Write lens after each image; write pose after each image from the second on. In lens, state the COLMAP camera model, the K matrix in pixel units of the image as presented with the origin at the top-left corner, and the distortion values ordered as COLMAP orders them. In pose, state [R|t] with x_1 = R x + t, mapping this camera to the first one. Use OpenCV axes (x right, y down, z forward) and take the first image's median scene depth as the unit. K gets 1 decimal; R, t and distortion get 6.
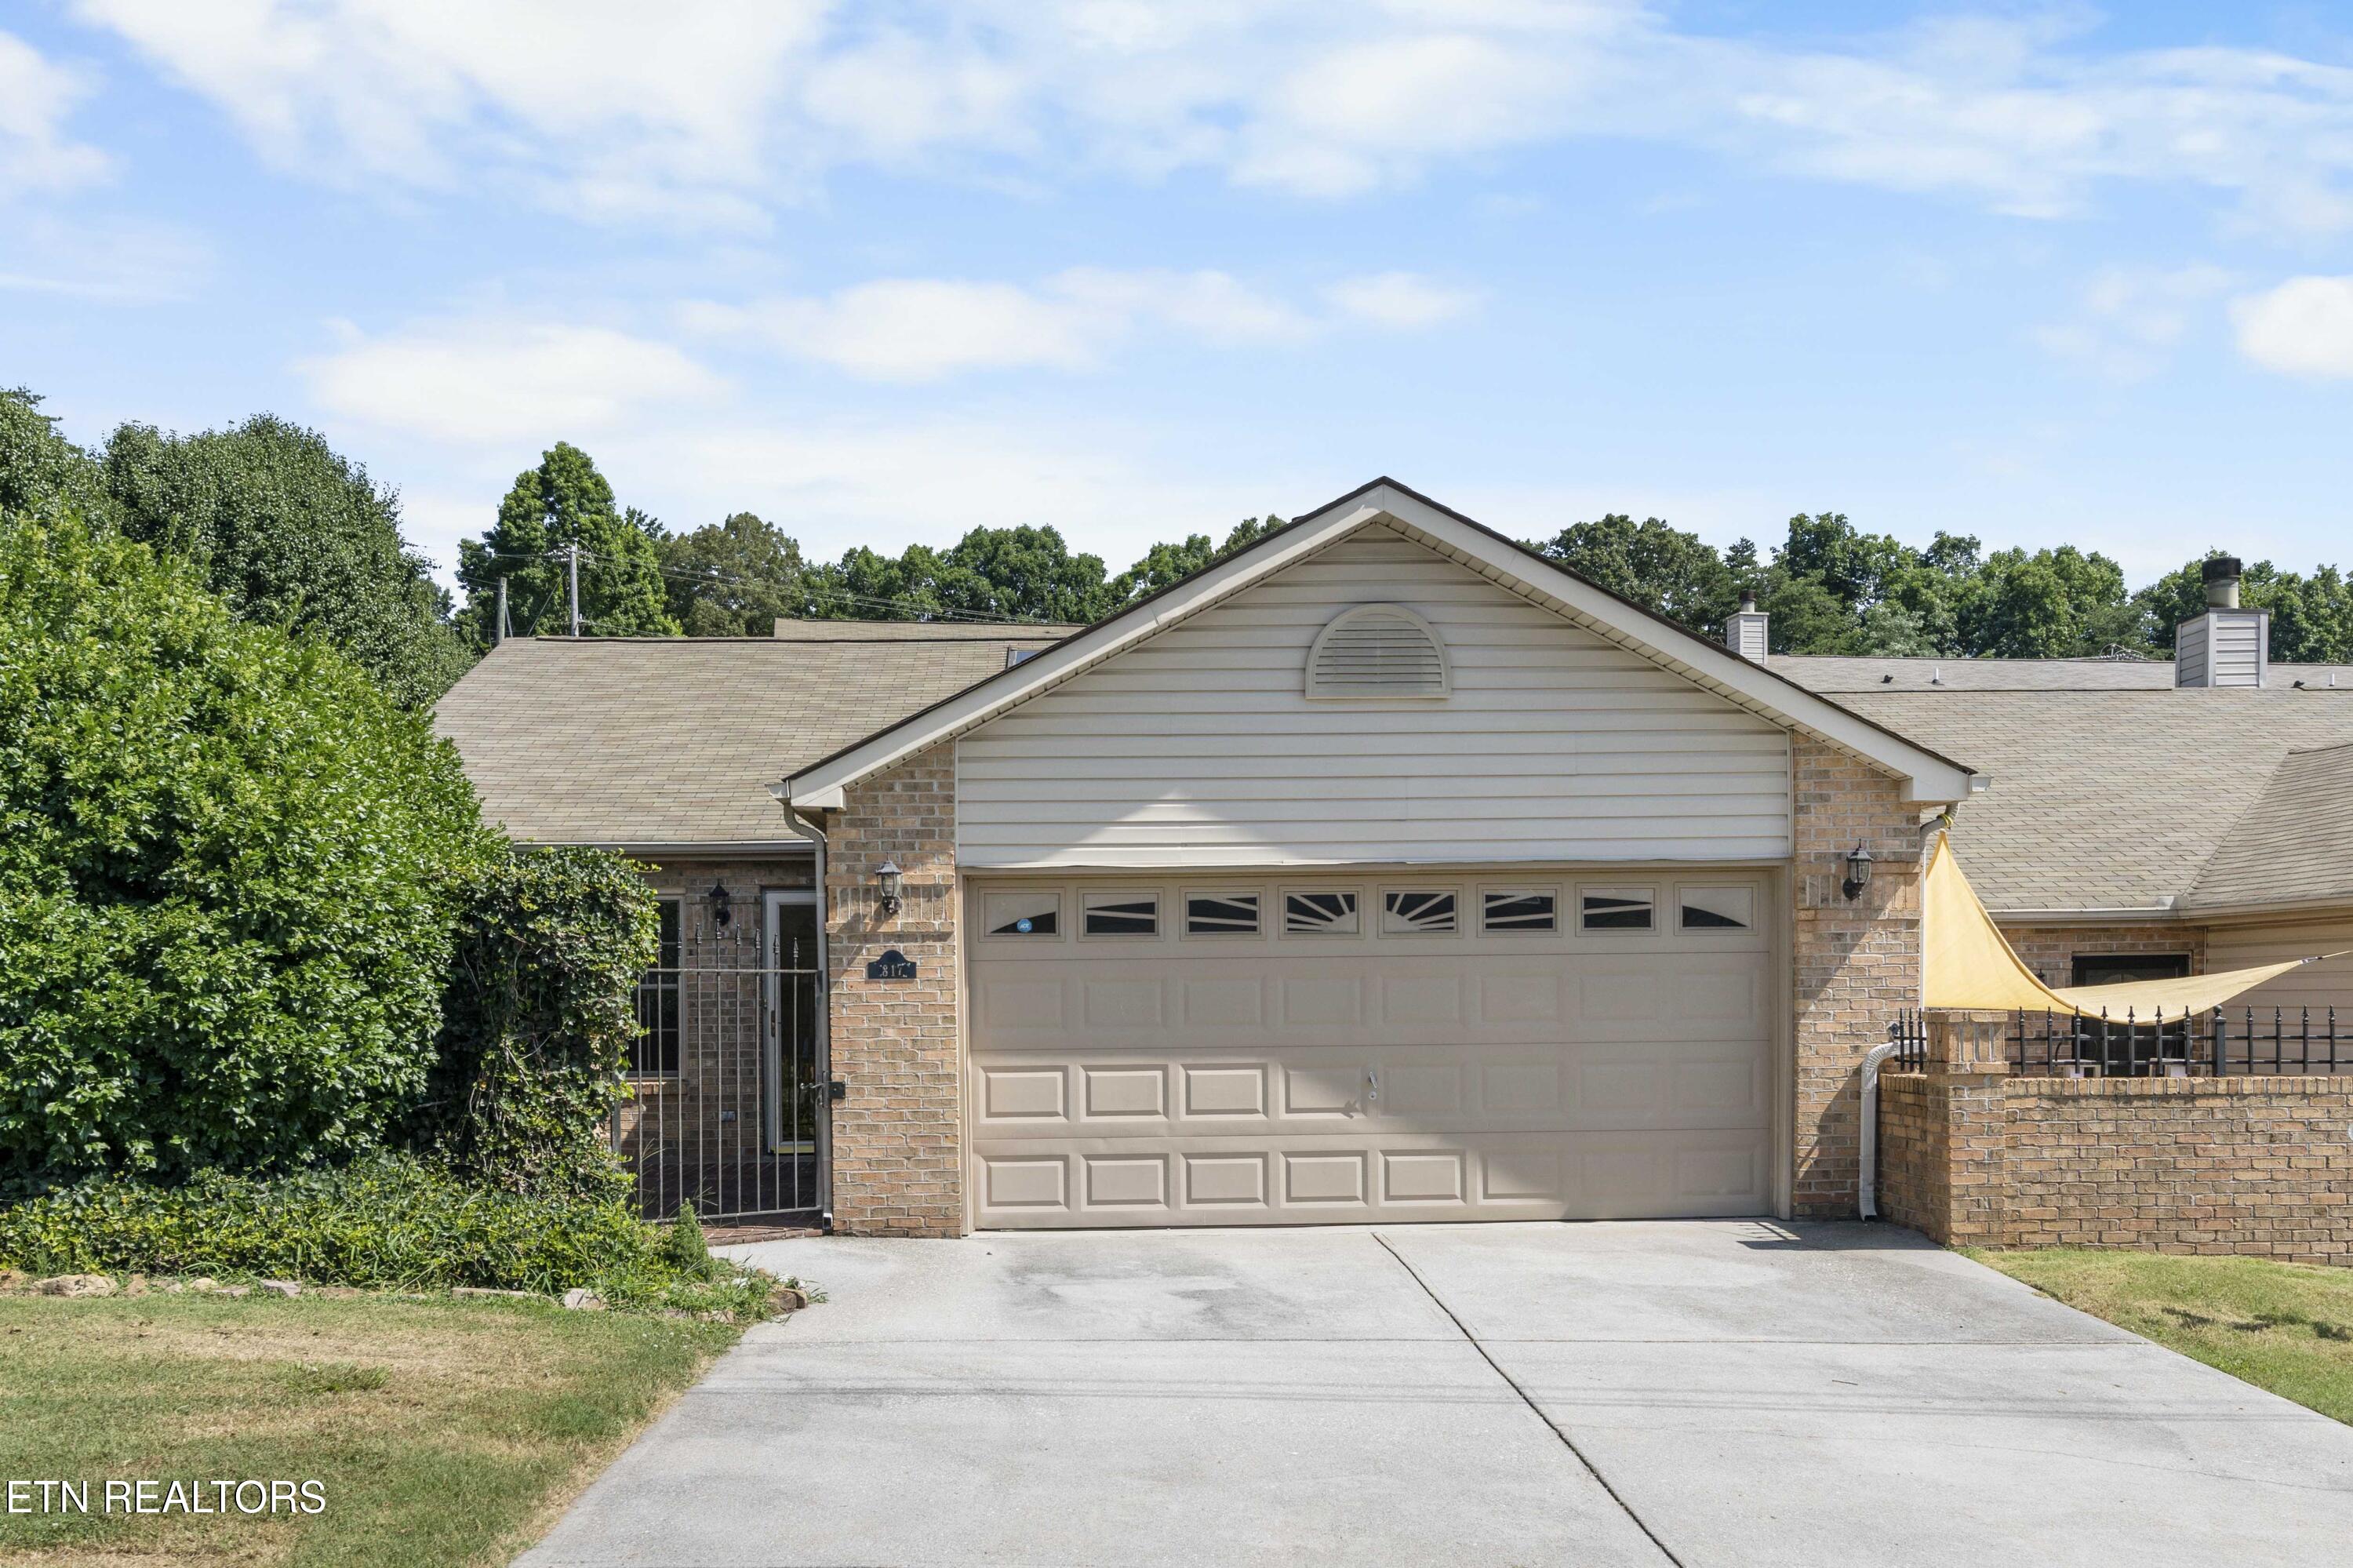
lens RADIAL K [[1907.3, 0, 1242.0], [0, 1907.3, 1081.6], [0, 0, 1]] dist [0.006545, 0.001914]
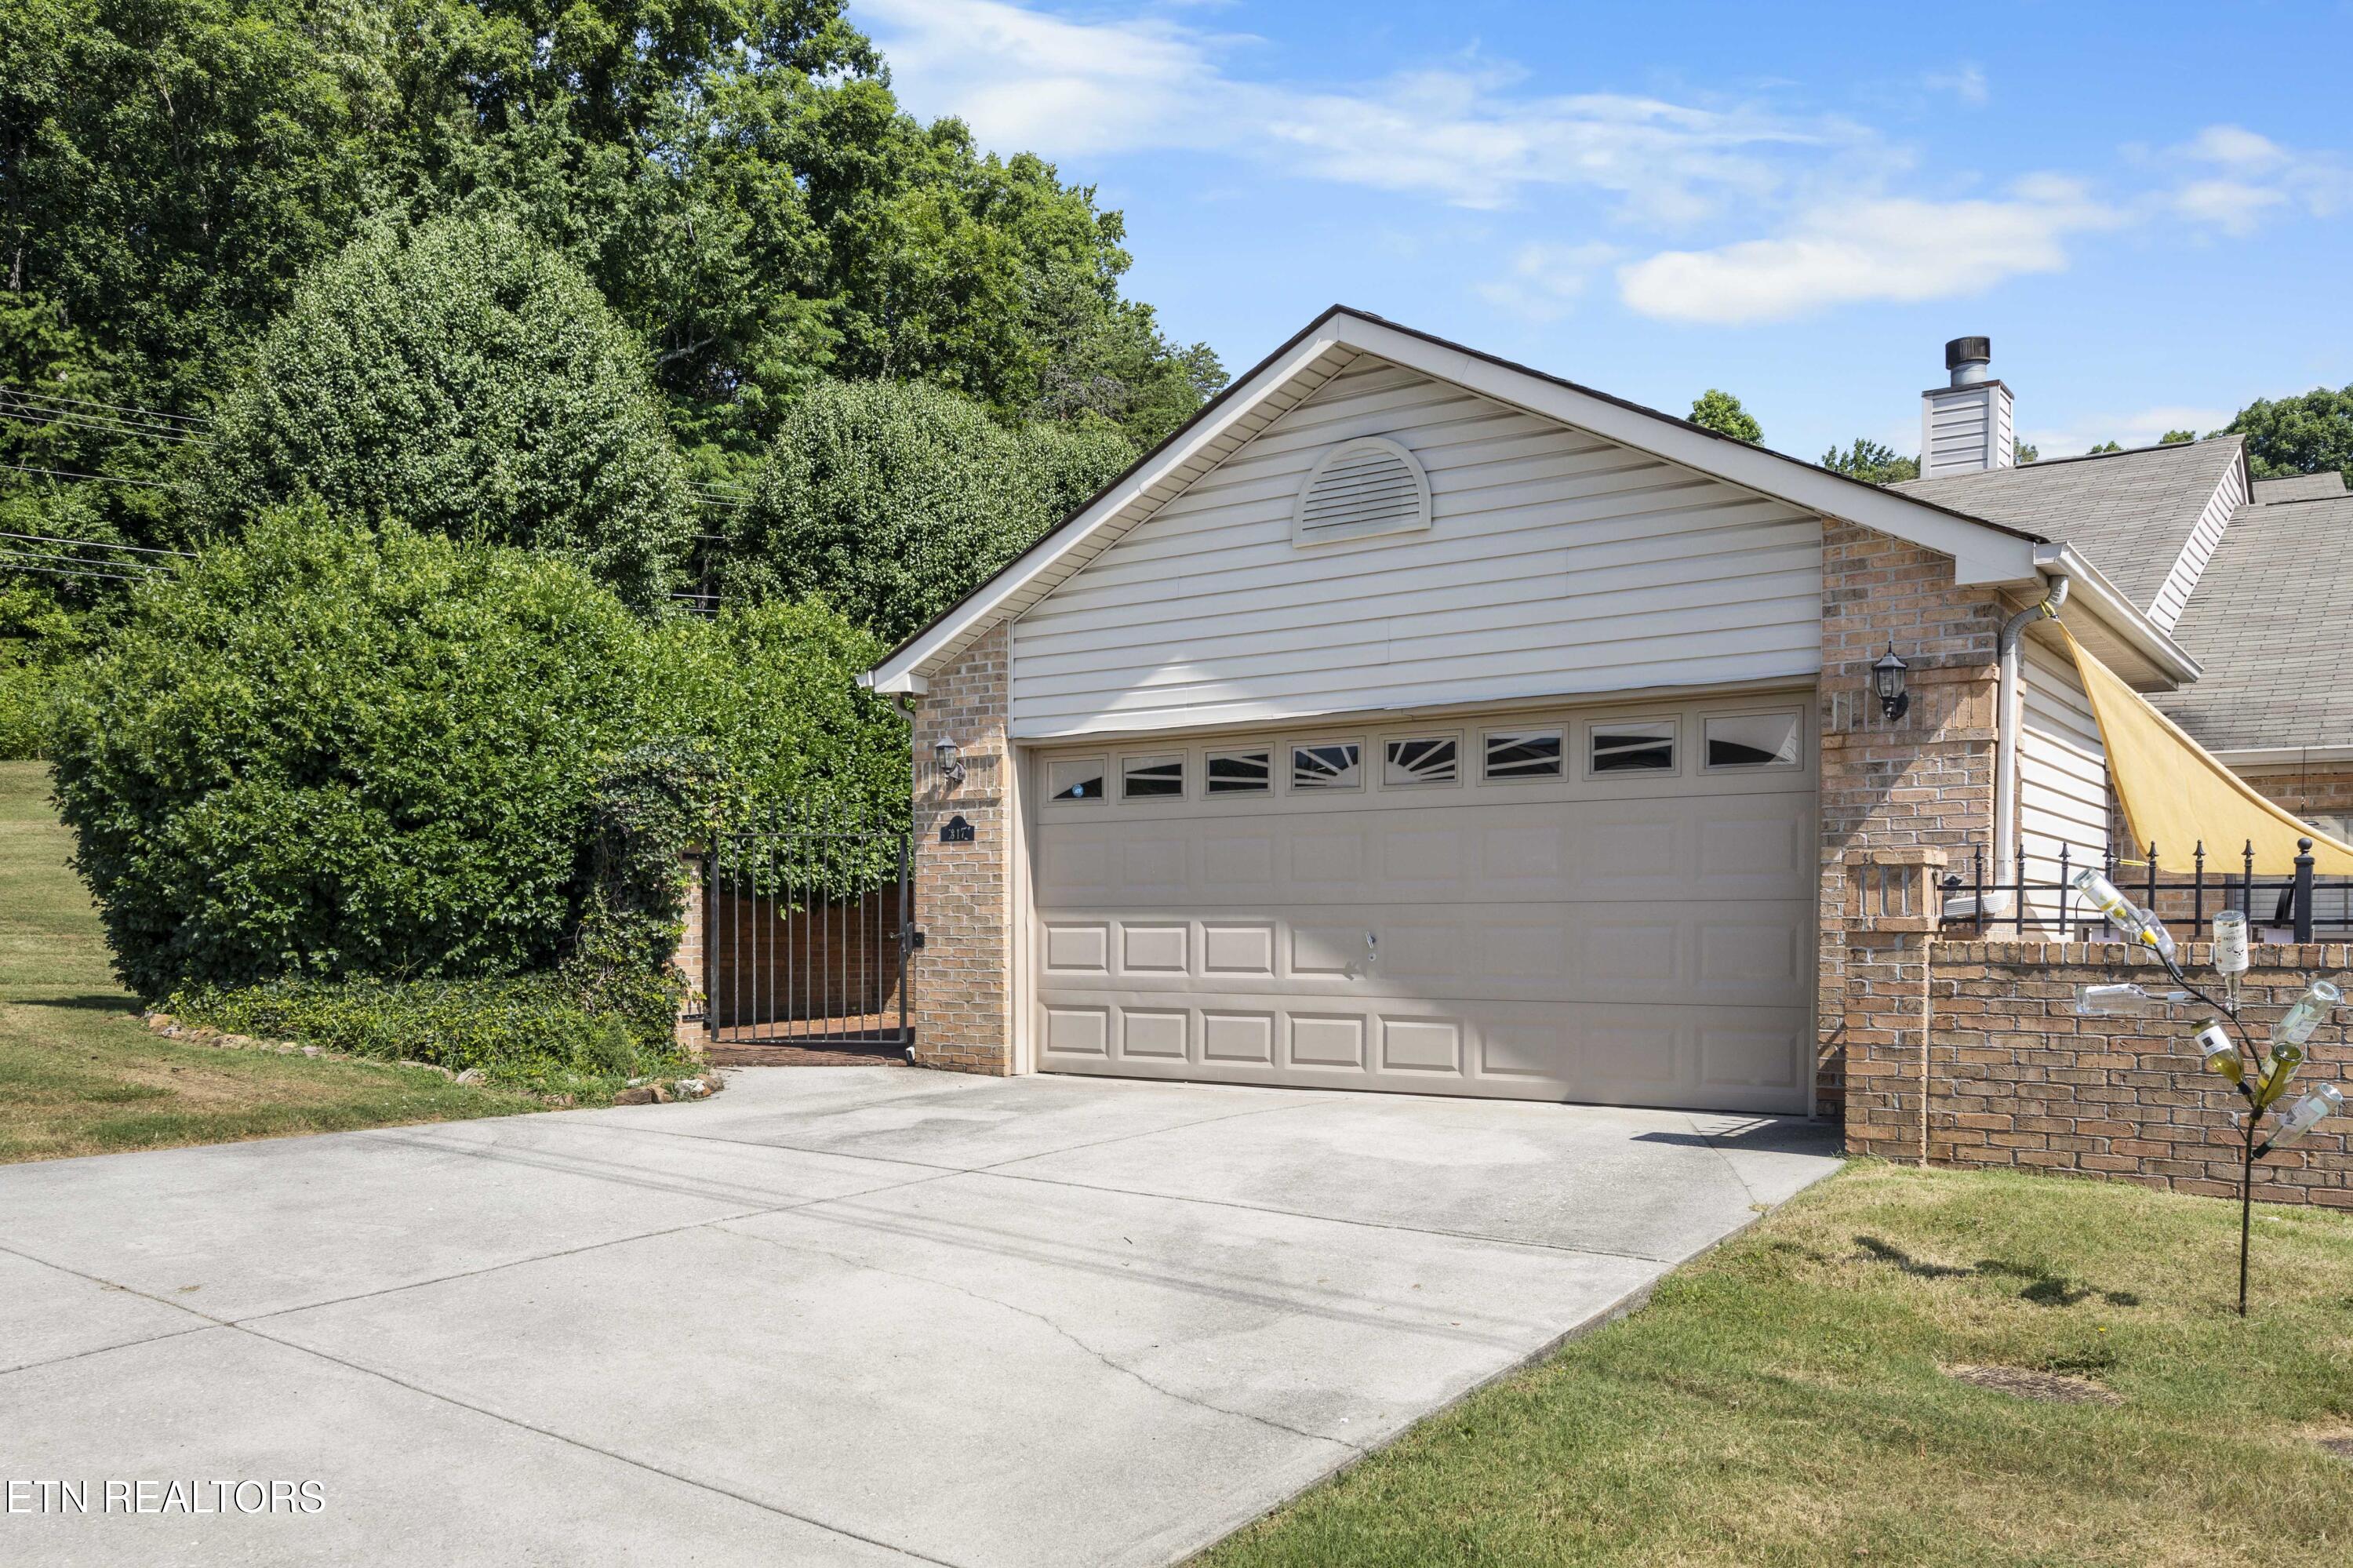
lens RADIAL K [[1833.4, 0, 1170.1], [0, 1833.4, 996.0], [0, 0, 1]] dist [0.012902, 0.000510]
pose [[0.787305, 0.031498, -0.615759, 0.564859], [-0.033243, 0.999410, 0.008618, 0.022883], [0.615667, 0.013685, 0.787887, 0.221119]]
